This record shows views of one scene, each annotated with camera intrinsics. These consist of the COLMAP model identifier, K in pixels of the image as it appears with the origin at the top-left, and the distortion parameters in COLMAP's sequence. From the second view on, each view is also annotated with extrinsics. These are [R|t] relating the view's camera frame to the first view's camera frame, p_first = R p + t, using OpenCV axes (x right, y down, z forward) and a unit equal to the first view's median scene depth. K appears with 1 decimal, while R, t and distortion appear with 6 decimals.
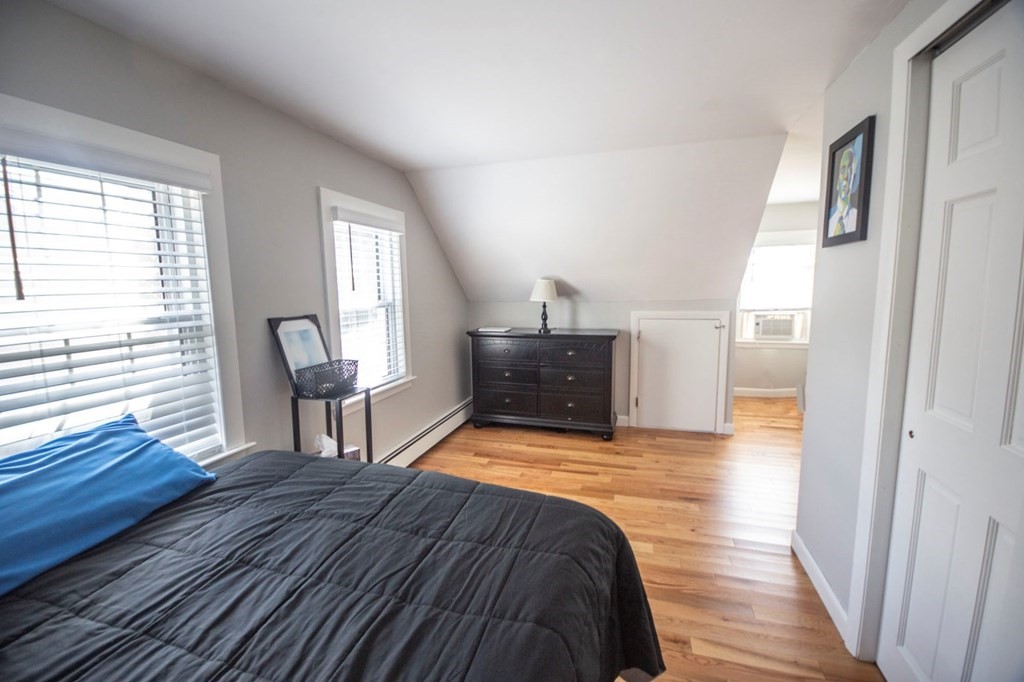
lens RADIAL K [[419.3, 0, 512.0], [0, 419.3, 337.3], [0, 0, 1]] dist [-0.019406, -0.002359]
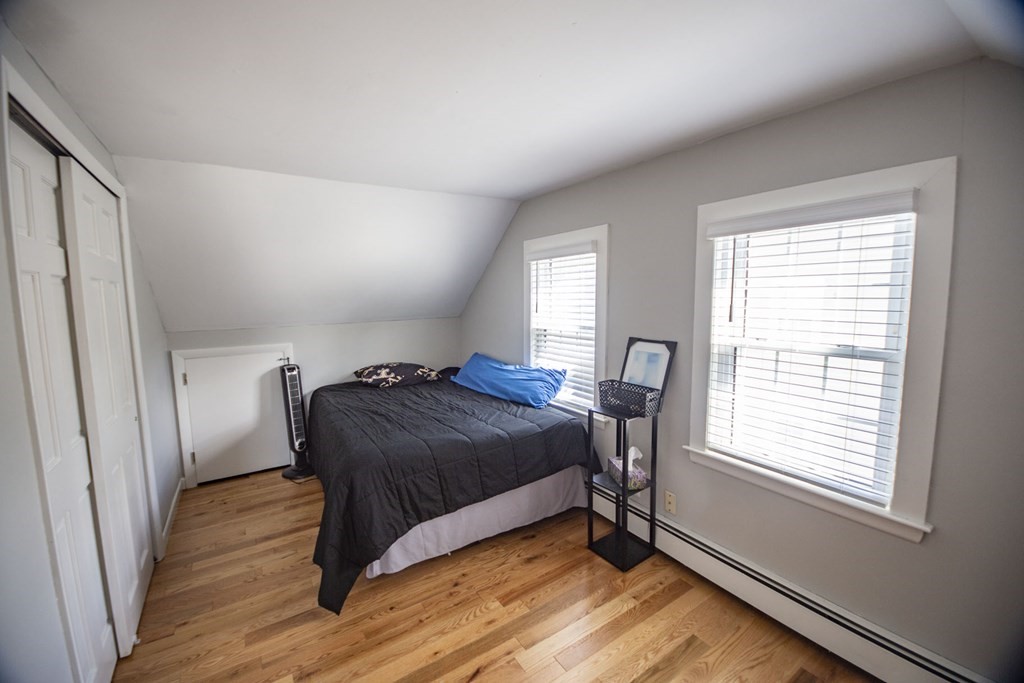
lens RADIAL K [[419.3, 0, 514.0], [0, 419.3, 340.1], [0, 0, 1]] dist [-0.019406, -0.002359]
pose [[-0.646239, 0.097632, -0.756864, 0.586147], [-0.075304, 0.978784, 0.190556, -0.243730], [0.759410, 0.180140, -0.625177, 1.474336]]
